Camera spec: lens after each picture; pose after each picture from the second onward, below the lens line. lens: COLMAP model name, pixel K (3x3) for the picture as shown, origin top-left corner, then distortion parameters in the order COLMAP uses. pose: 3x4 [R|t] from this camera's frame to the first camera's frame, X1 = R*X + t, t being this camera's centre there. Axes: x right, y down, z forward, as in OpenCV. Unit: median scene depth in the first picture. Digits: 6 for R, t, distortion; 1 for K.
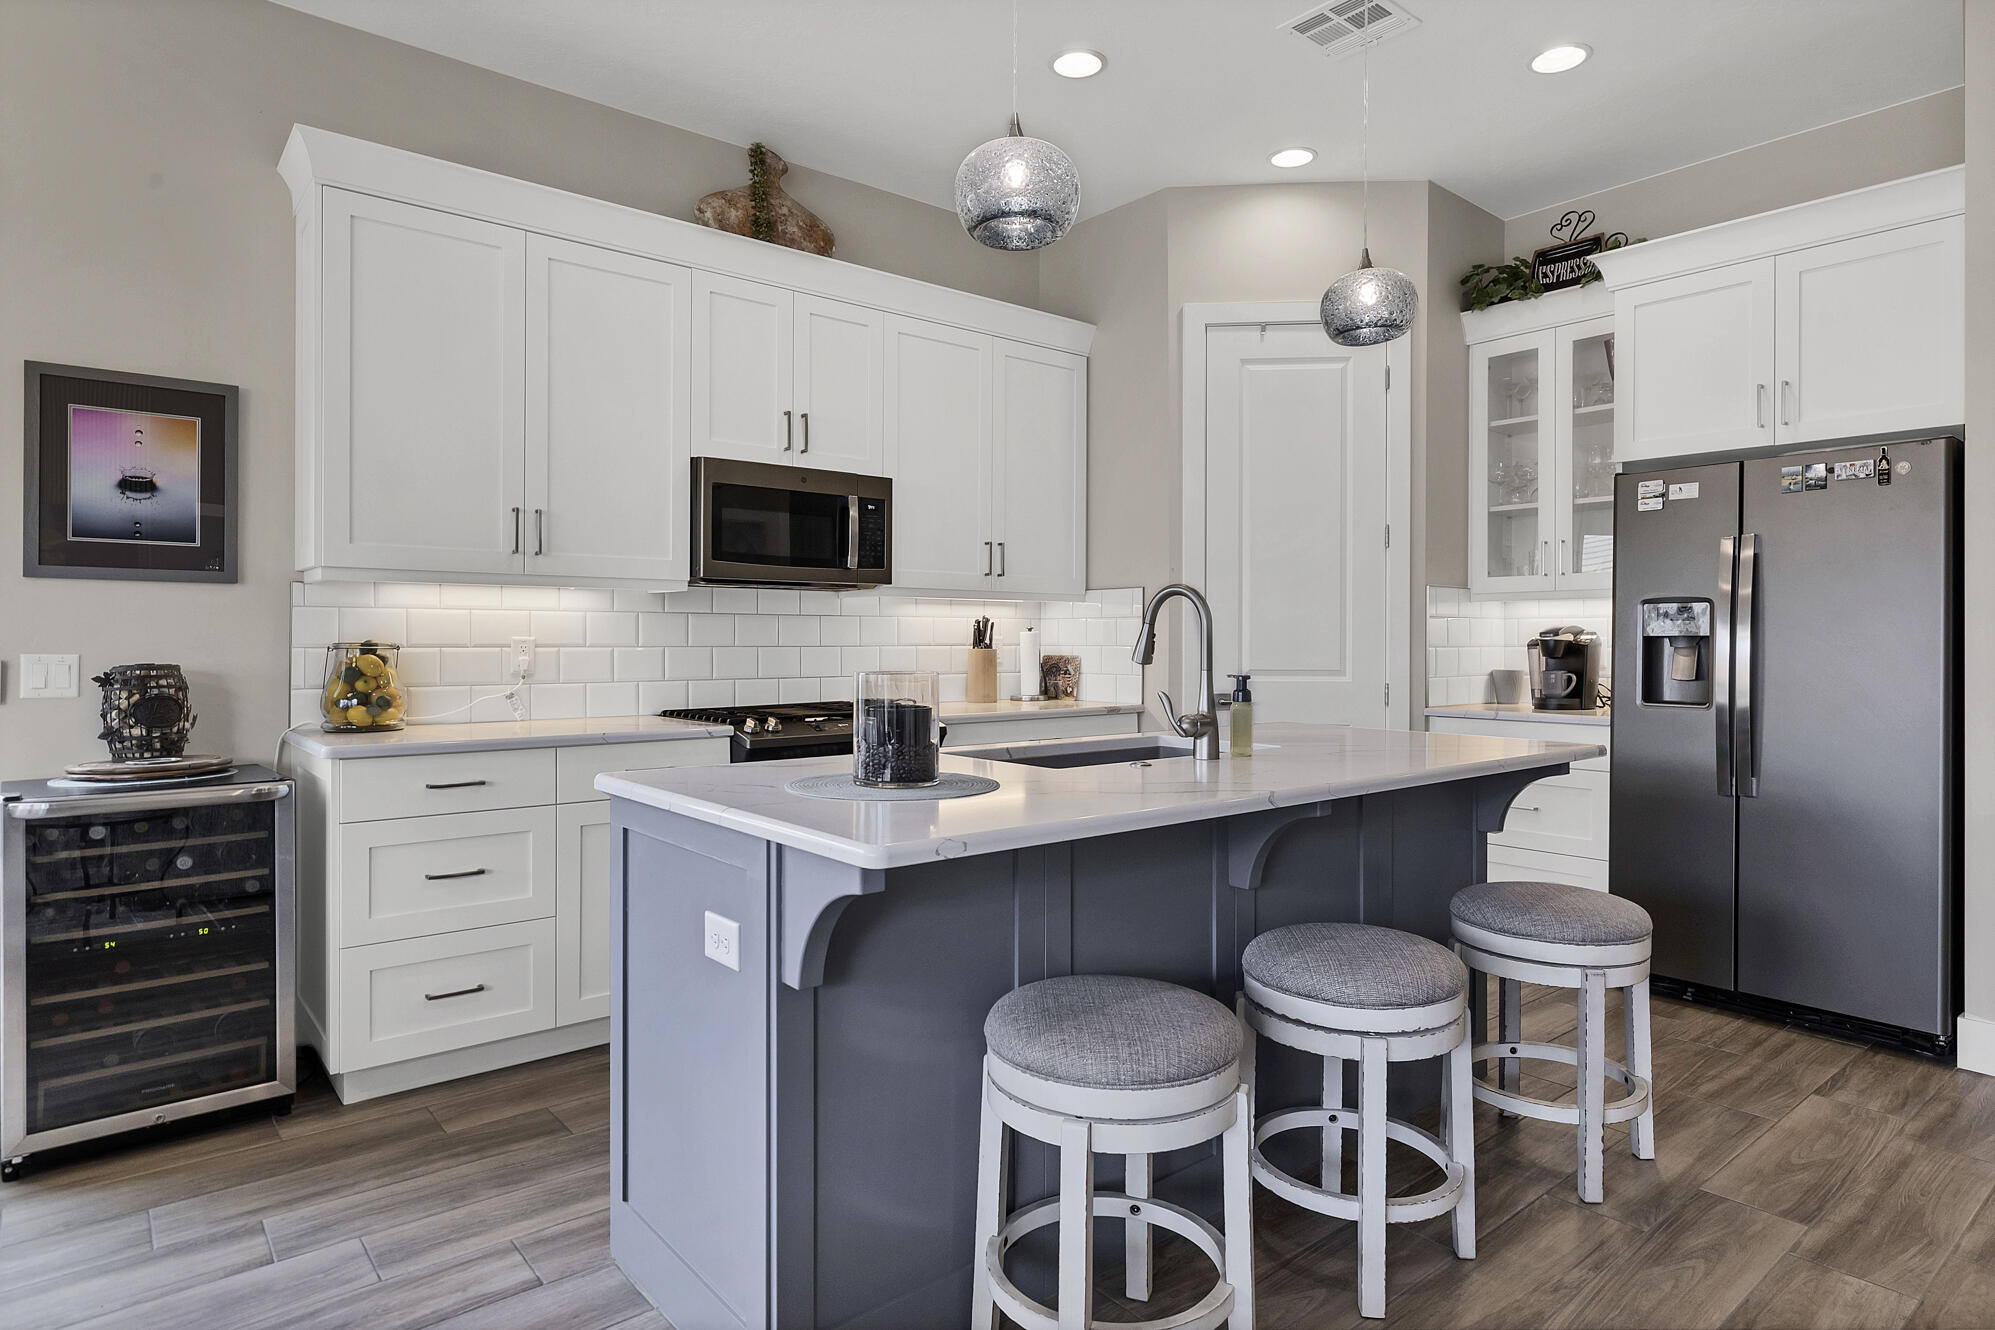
lens RADIAL K [[1129.0, 0, 990.6], [0, 1129.0, 655.1], [0, 0, 1]] dist [0.014731, -0.003470]
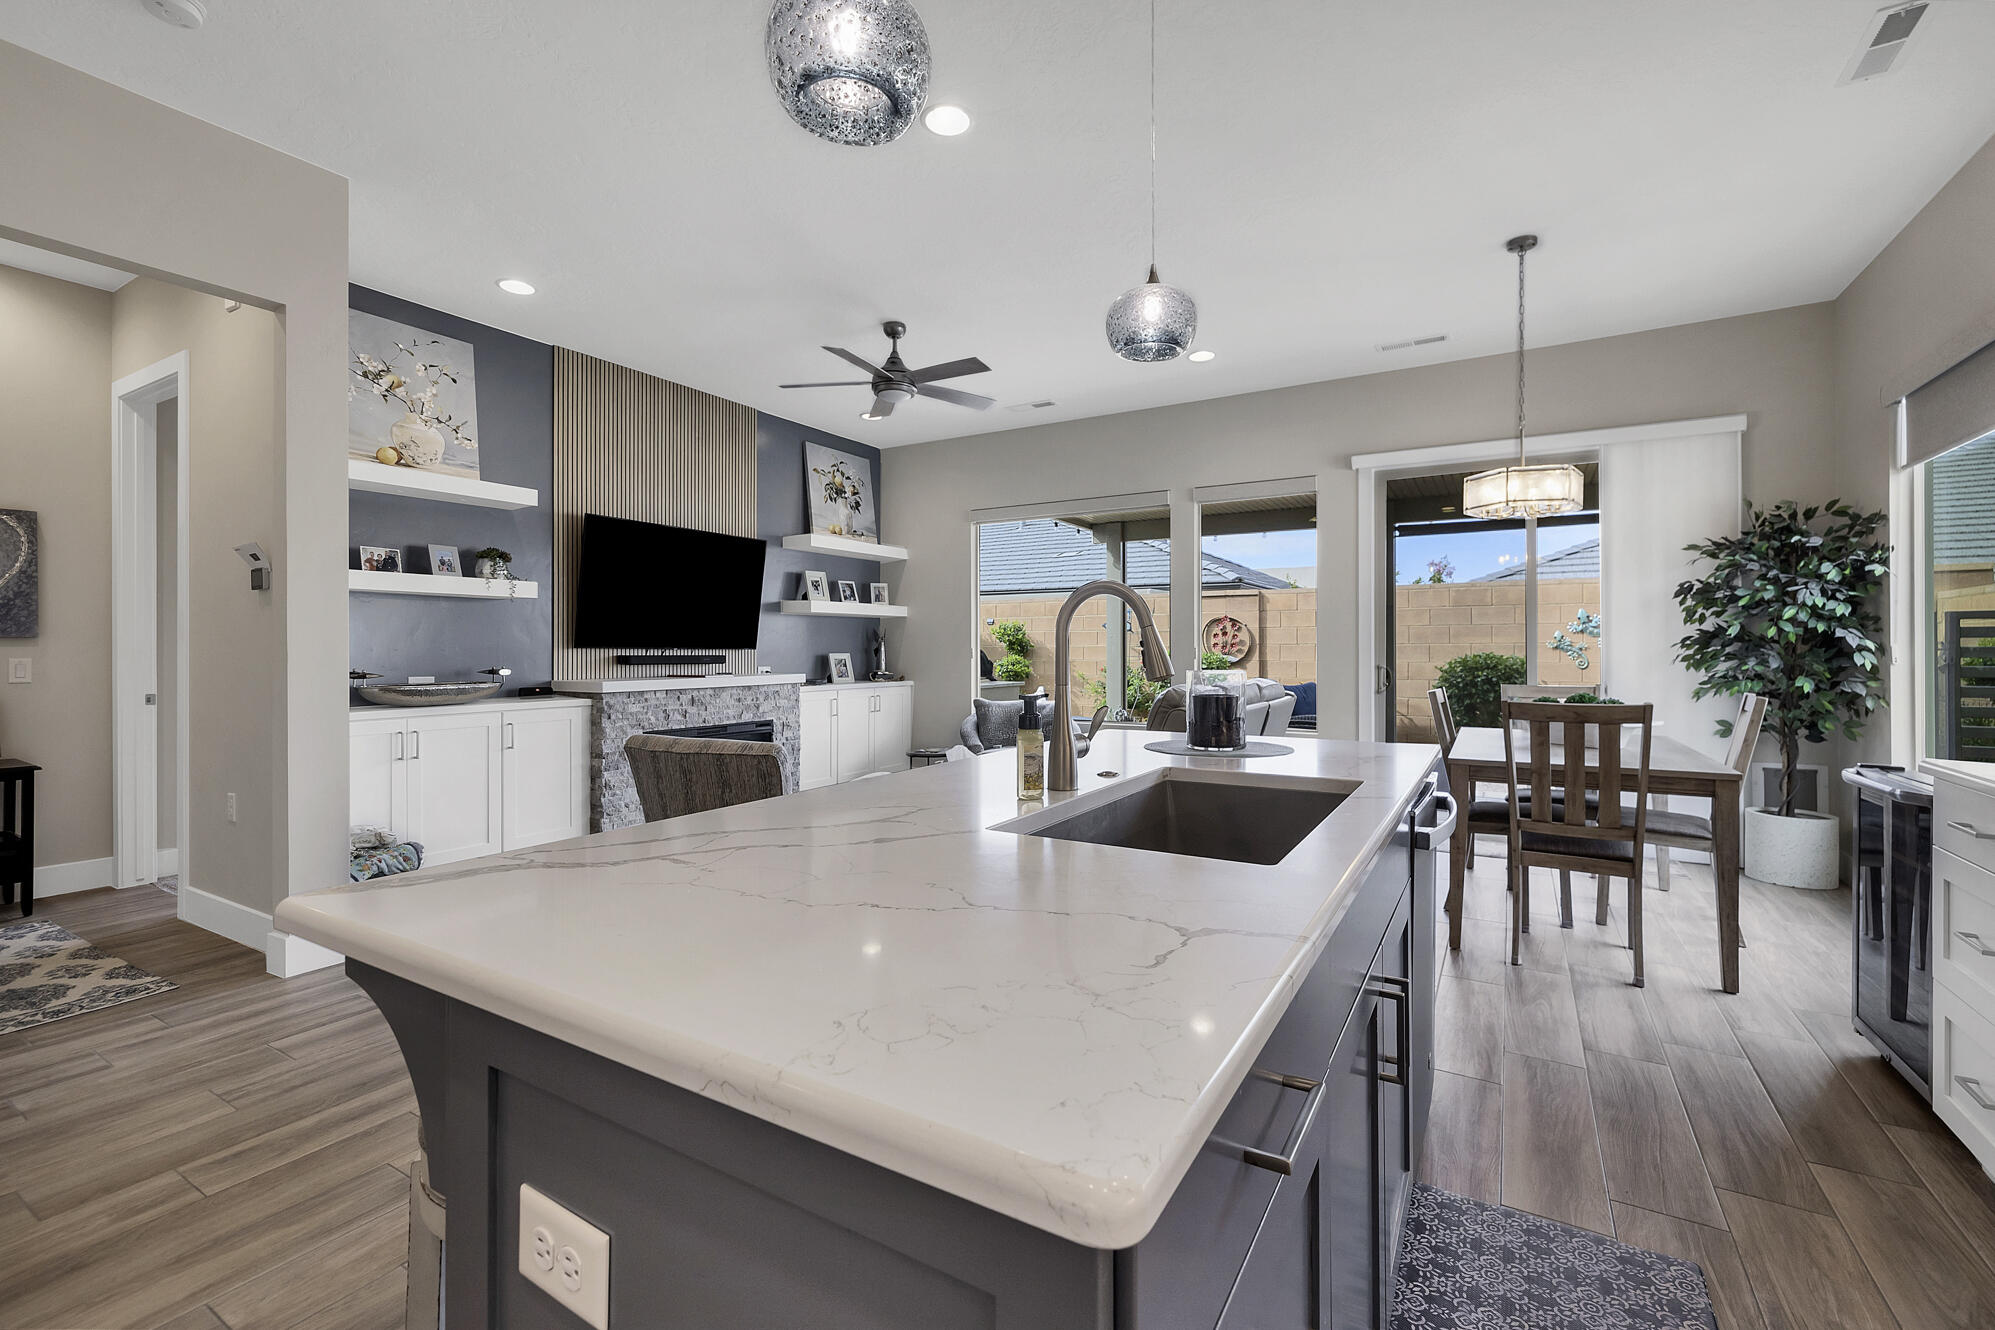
lens RADIAL K [[870.1, 0, 998.0], [0, 870.1, 650.1], [0, 0, 1]] dist [0.003054, -0.000666]
pose [[-0.948518, 0.001551, -0.316719, 0.322310], [-0.001996, 0.999939, 0.010876, -0.015769], [0.316717, 0.010948, -0.948457, 1.178839]]
